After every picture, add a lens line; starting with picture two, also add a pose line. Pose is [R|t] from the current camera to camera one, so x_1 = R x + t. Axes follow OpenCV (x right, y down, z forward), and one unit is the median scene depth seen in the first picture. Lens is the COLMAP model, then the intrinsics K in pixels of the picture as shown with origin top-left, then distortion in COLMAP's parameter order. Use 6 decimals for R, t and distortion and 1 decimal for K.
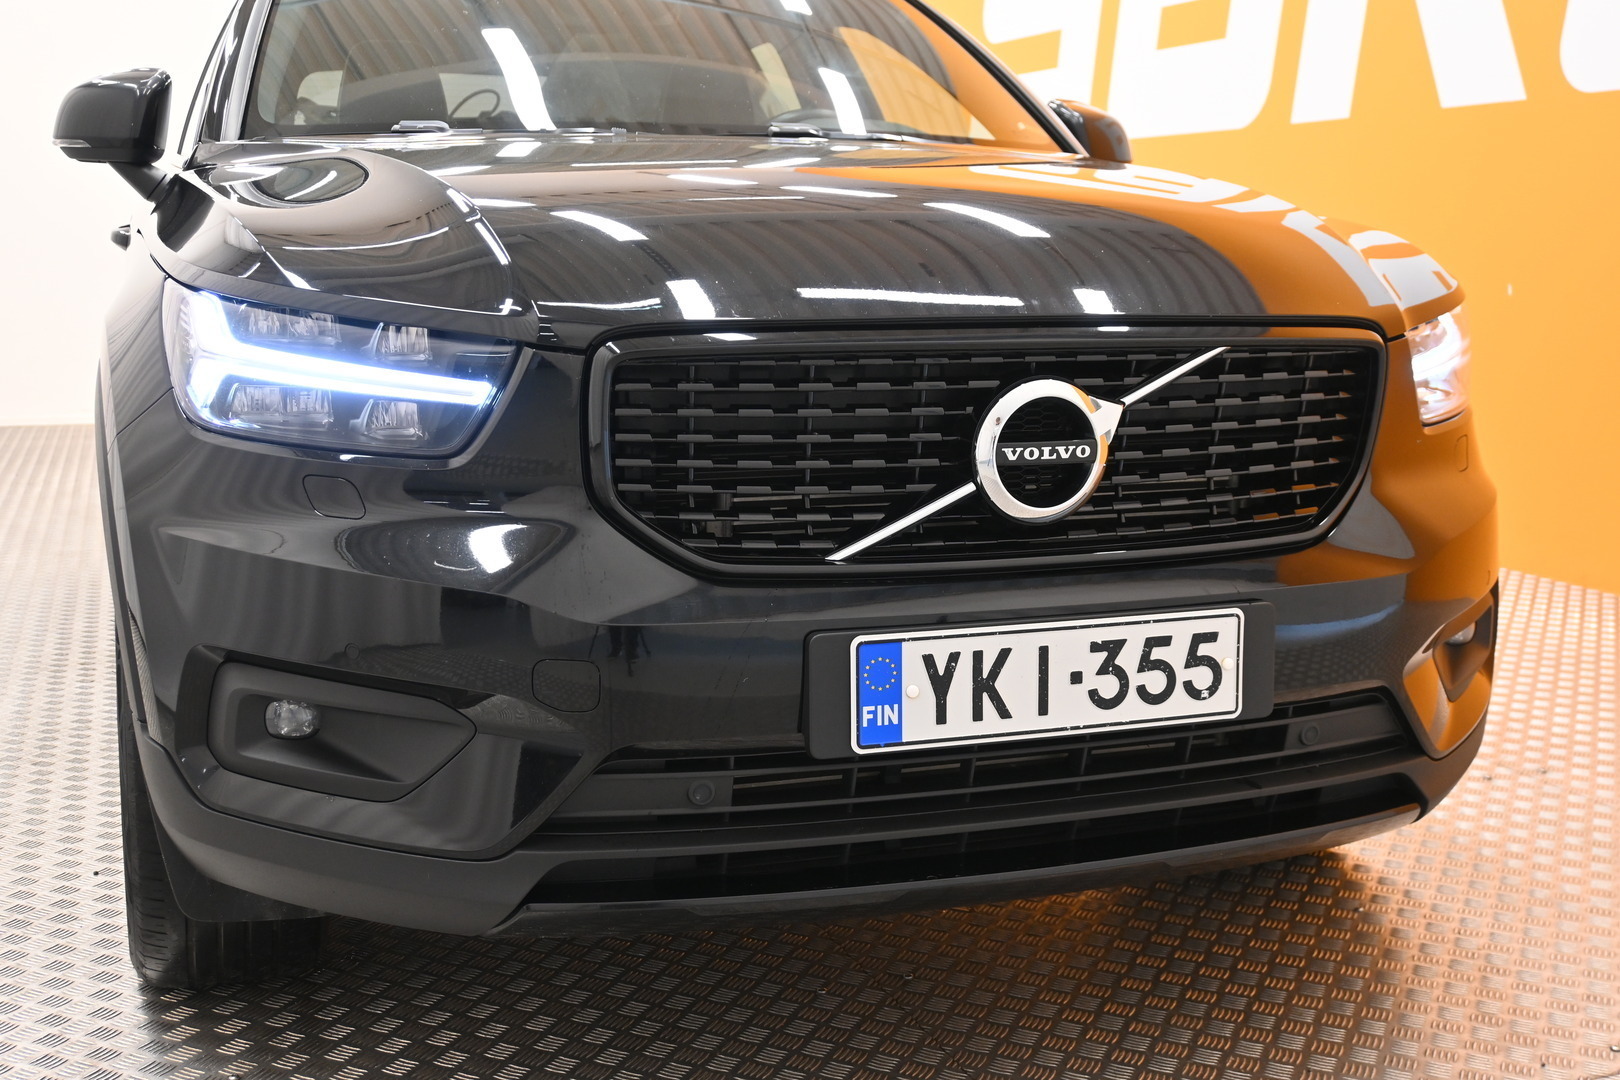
lens RADIAL K [[1846.2, 0, 809.2], [0, 1846.2, 548.7], [0, 0, 1]] dist [-0.046393, 0.000000]
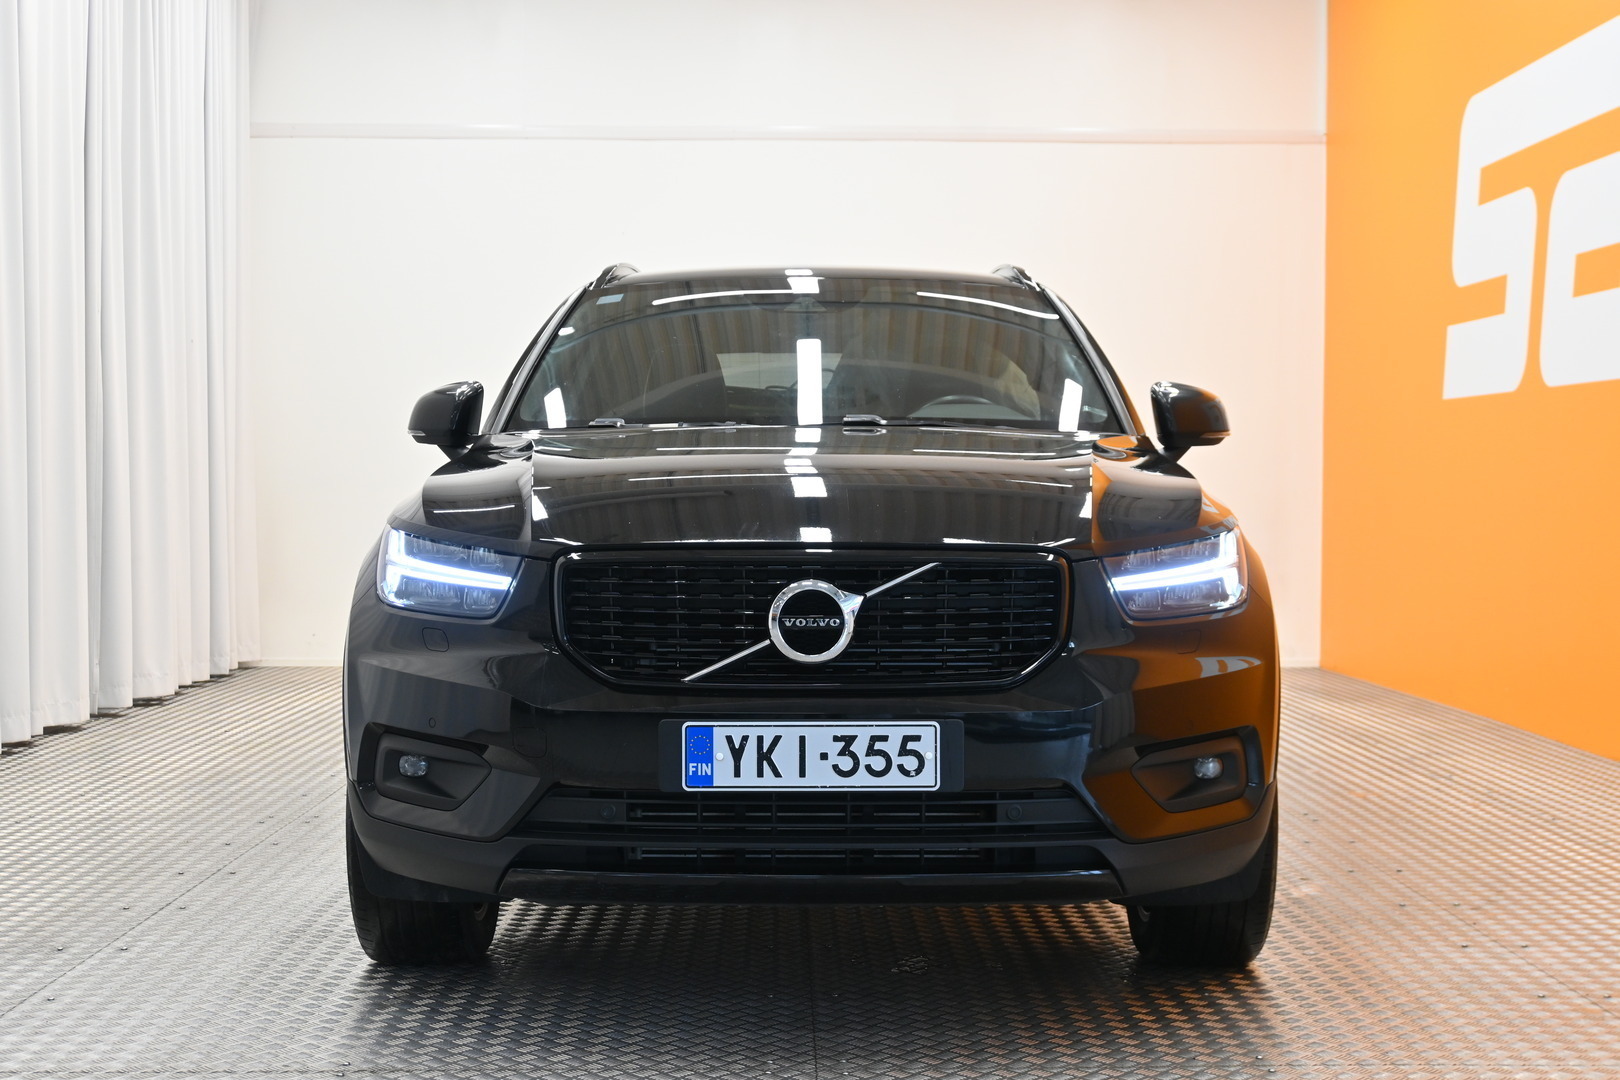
lens RADIAL K [[2170.7, 0, 804.9], [0, 2170.7, 537.4], [0, 0, 1]] dist [0.144811, 0.000000]
pose [[0.939810, 0.003887, -0.341675, 0.808238], [-0.051490, 0.990128, -0.130363, 0.132064], [0.337795, 0.140109, 0.930733, -0.884171]]
